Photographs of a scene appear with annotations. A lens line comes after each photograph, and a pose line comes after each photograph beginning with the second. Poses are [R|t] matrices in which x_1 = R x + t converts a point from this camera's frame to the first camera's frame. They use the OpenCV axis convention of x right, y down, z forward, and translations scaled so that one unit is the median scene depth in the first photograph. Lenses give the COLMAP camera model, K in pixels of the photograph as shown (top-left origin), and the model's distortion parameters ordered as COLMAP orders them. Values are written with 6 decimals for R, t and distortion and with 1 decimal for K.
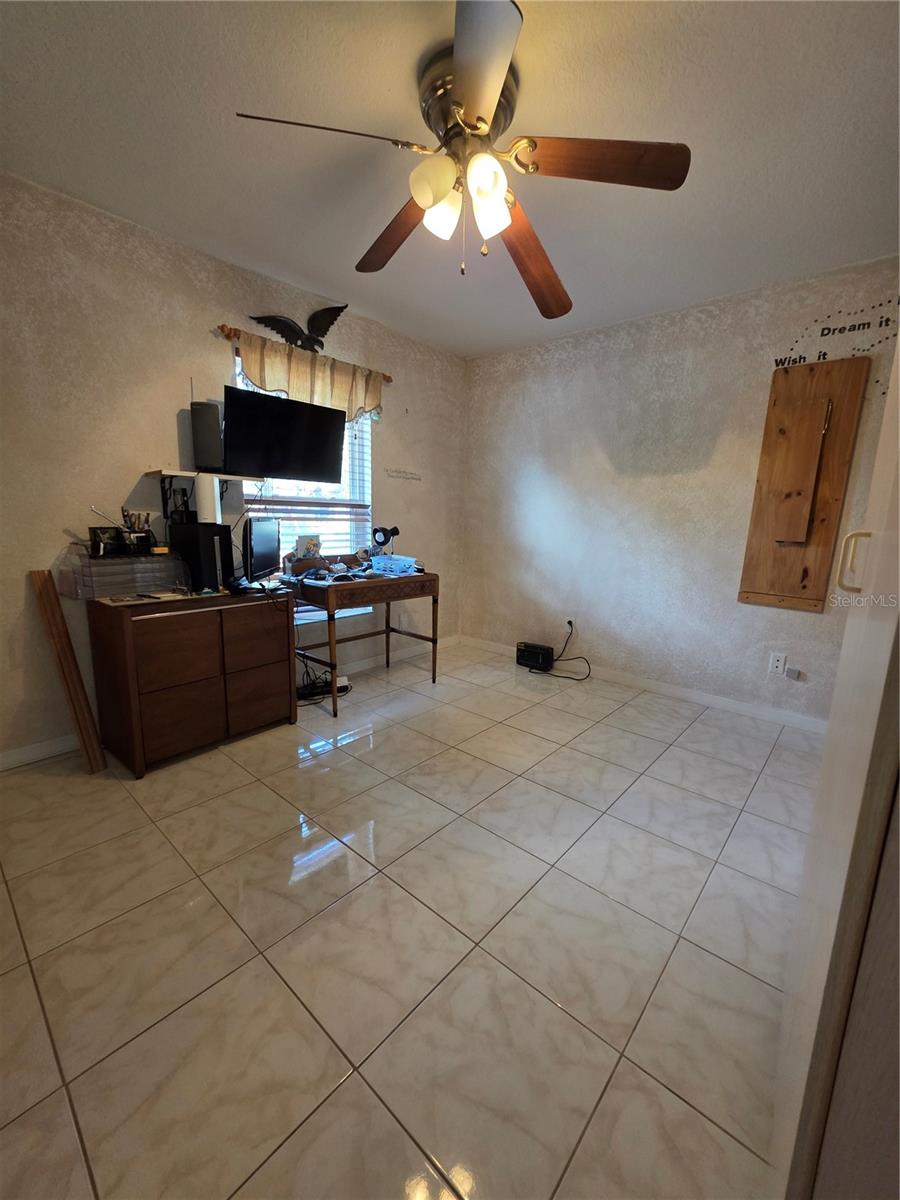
lens RADIAL K [[482.1, 0, 455.3], [0, 482.1, 606.7], [0, 0, 1]] dist [0.004636, -0.000792]
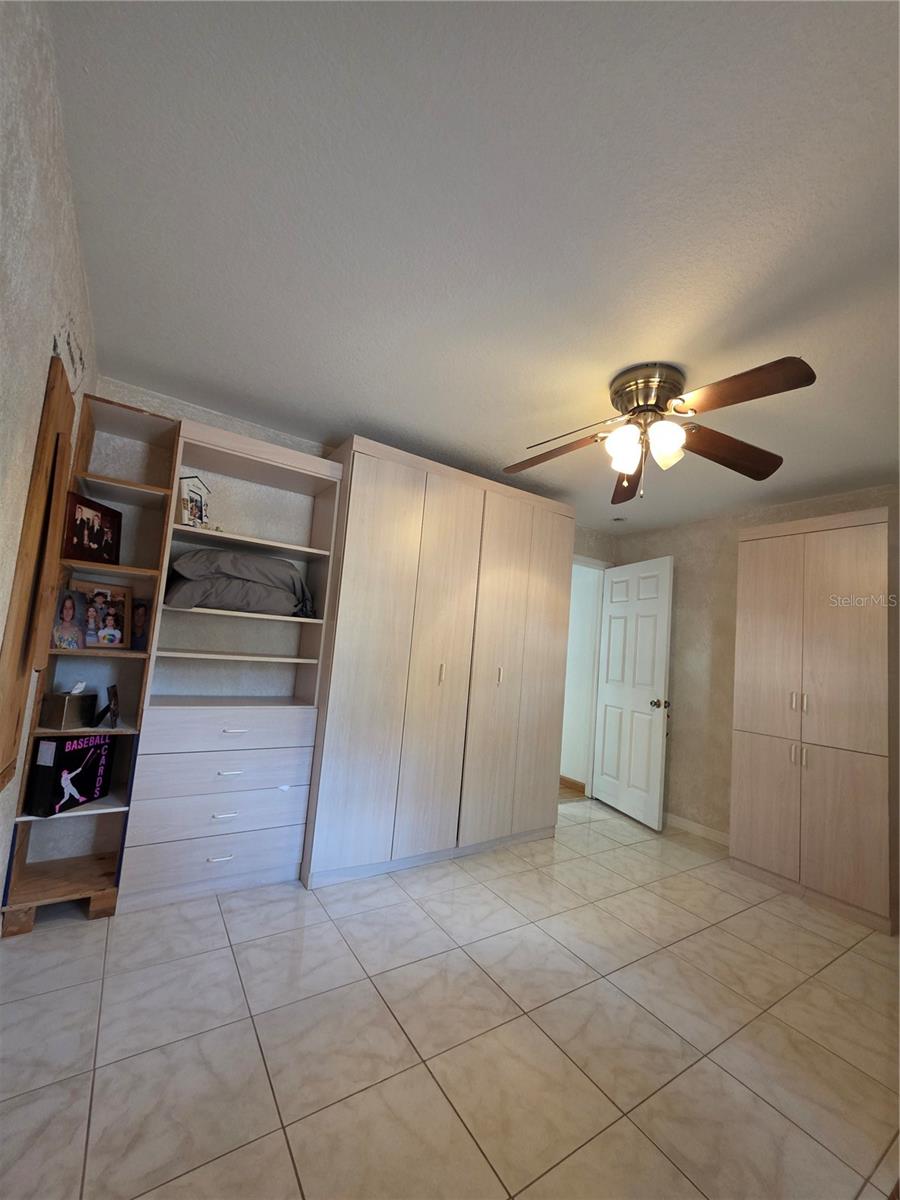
lens RADIAL K [[482.1, 0, 455.9], [0, 482.1, 603.7], [0, 0, 1]] dist [0.004636, -0.000792]
pose [[-0.960772, -0.083129, 0.264589, 0.076081], [-0.060925, 0.993980, 0.091059, -0.299023], [-0.270565, 0.071367, -0.960053, 1.446338]]
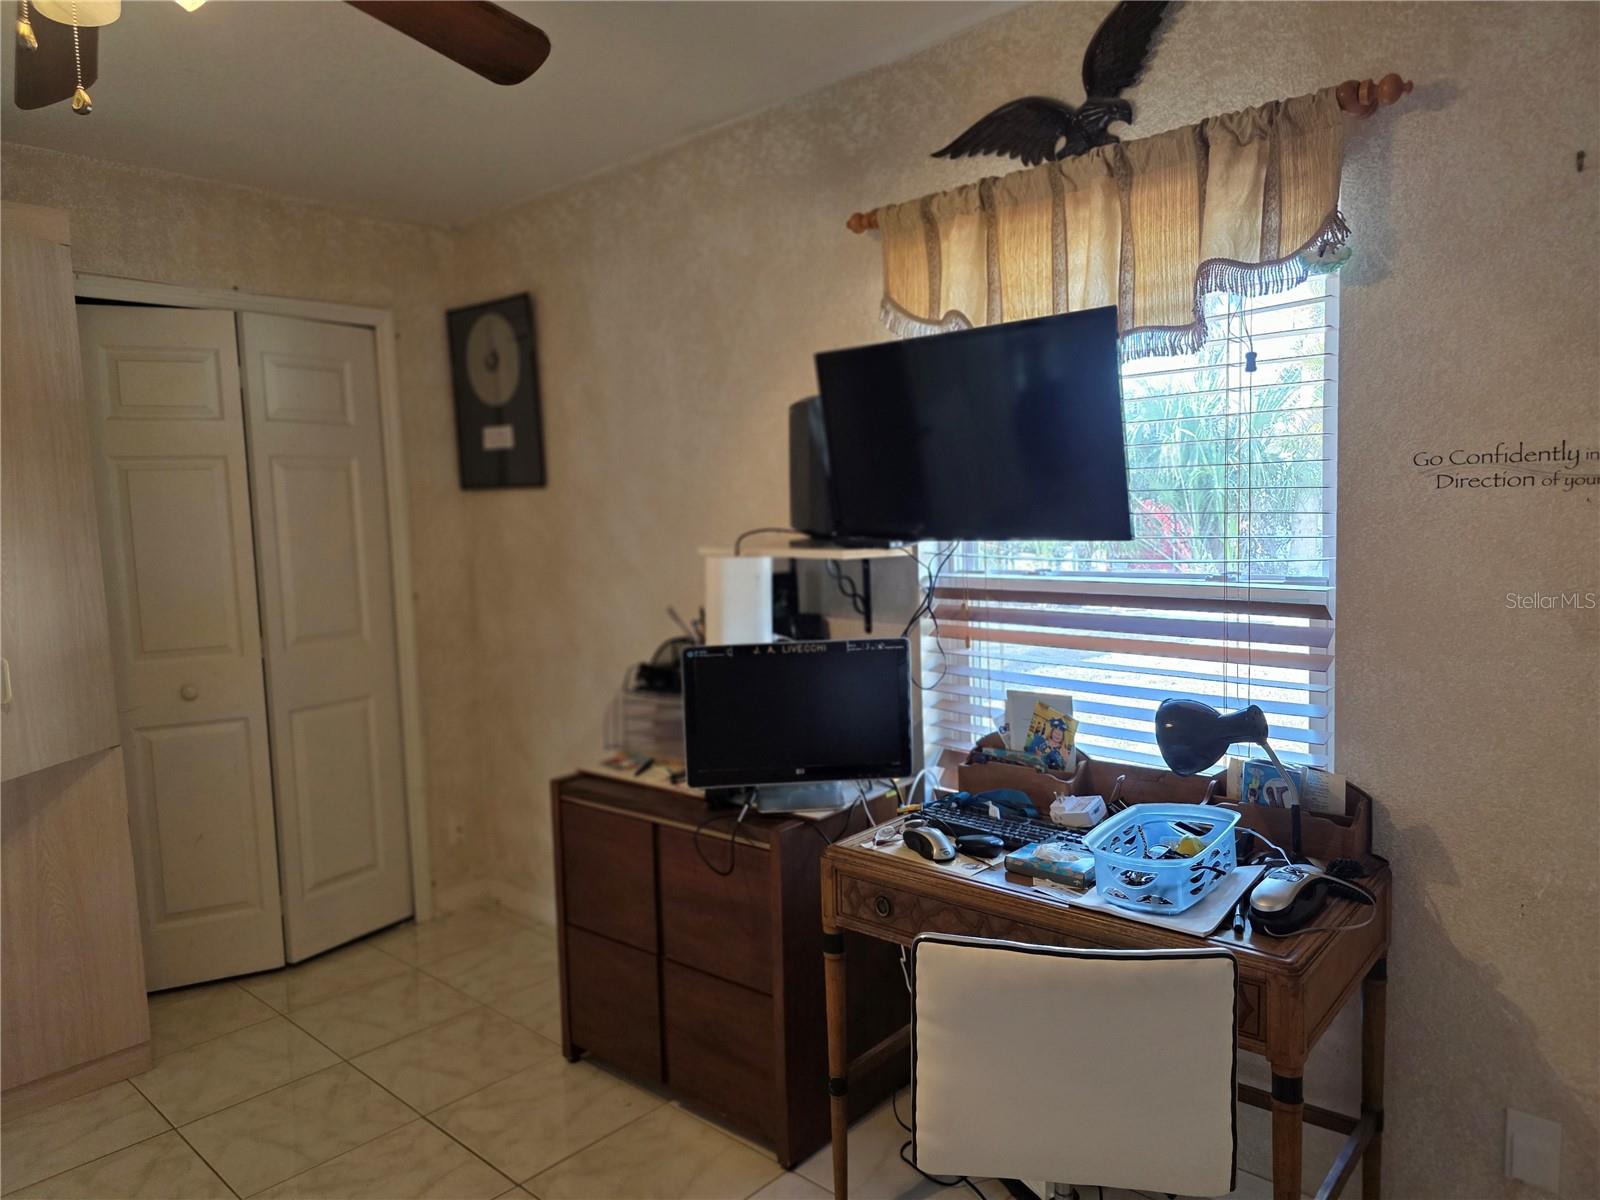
lens RADIAL K [[1083.9, 0, 806.2], [0, 1083.9, 603.9], [0, 0, 1]] dist [0.041566, -0.010594]
pose [[-0.015565, 0.068782, -0.997510, 0.532310], [-0.155139, 0.985383, 0.070366, -0.278015], [0.987770, 0.155848, -0.004667, 0.970653]]
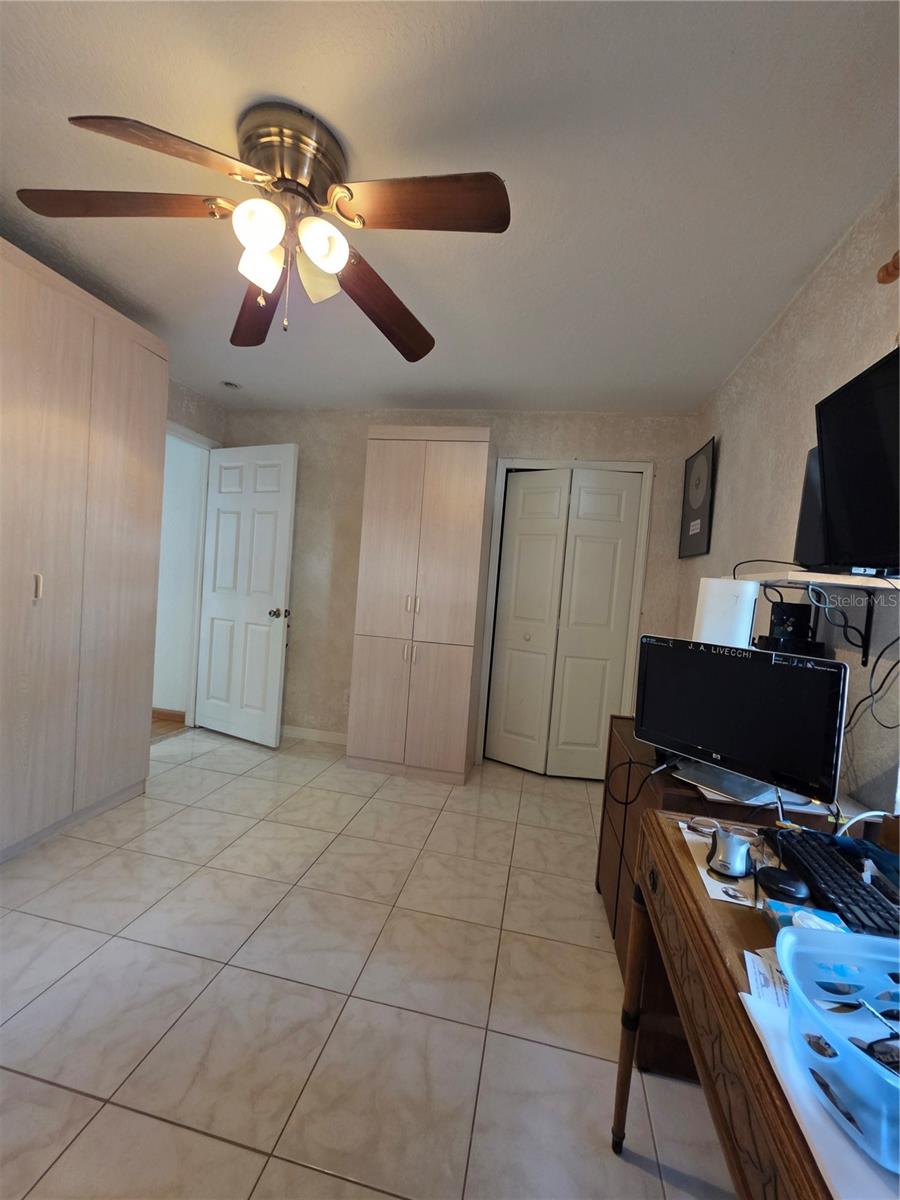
lens RADIAL K [[482.1, 0, 460.3], [0, 482.1, 608.0], [0, 0, 1]] dist [0.004636, -0.000792]
pose [[-0.855255, -0.072225, -0.513149, 0.096137], [-0.193160, 0.963308, 0.186352, -0.254727], [0.480861, 0.258498, -0.837825, 1.231573]]
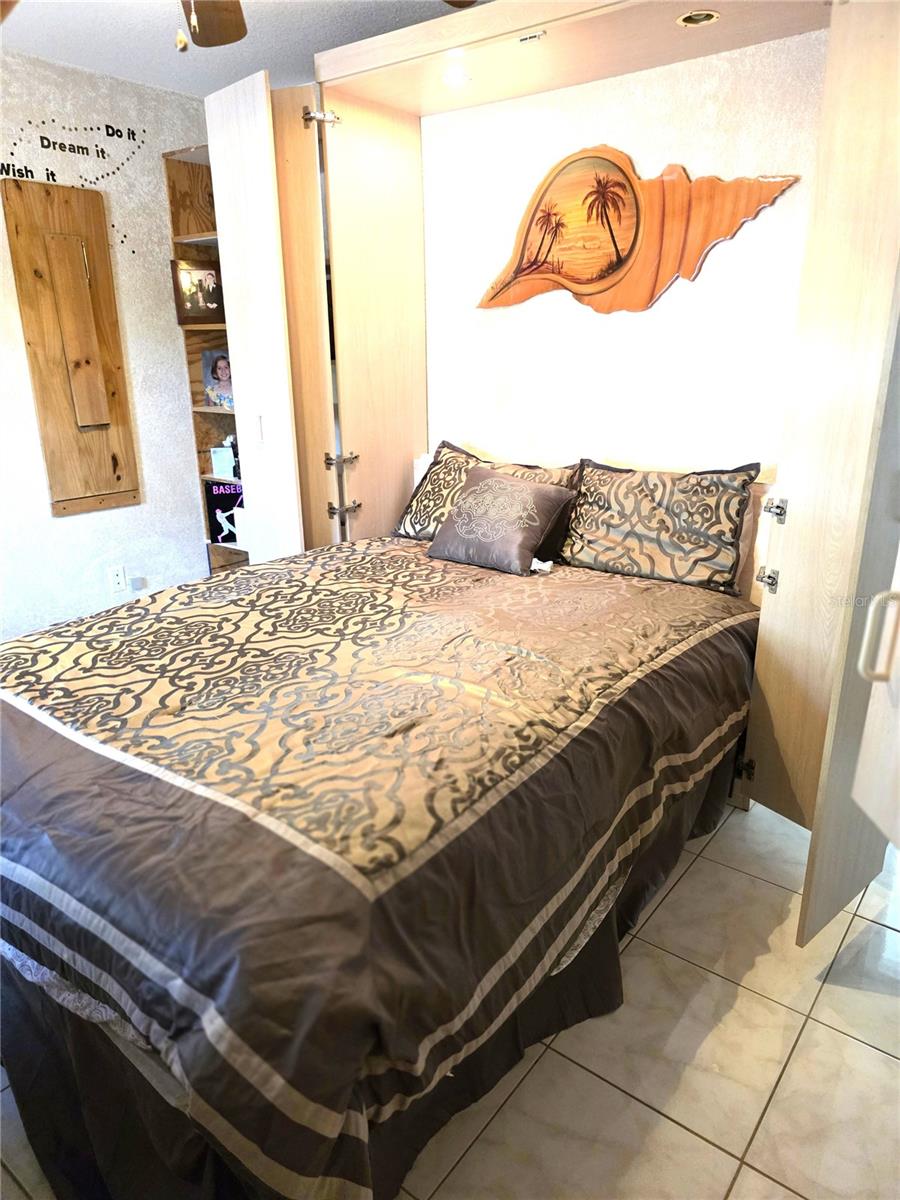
lens RADIAL K [[812.9, 0, 450.8], [0, 812.9, 596.5], [0, 0, 1]] dist [0.041566, -0.010594]
pose [[-0.053436, -0.338262, 0.939534, -0.689908], [0.196041, 0.919014, 0.342024, -0.224113], [-0.979139, 0.202463, 0.017205, 0.477966]]
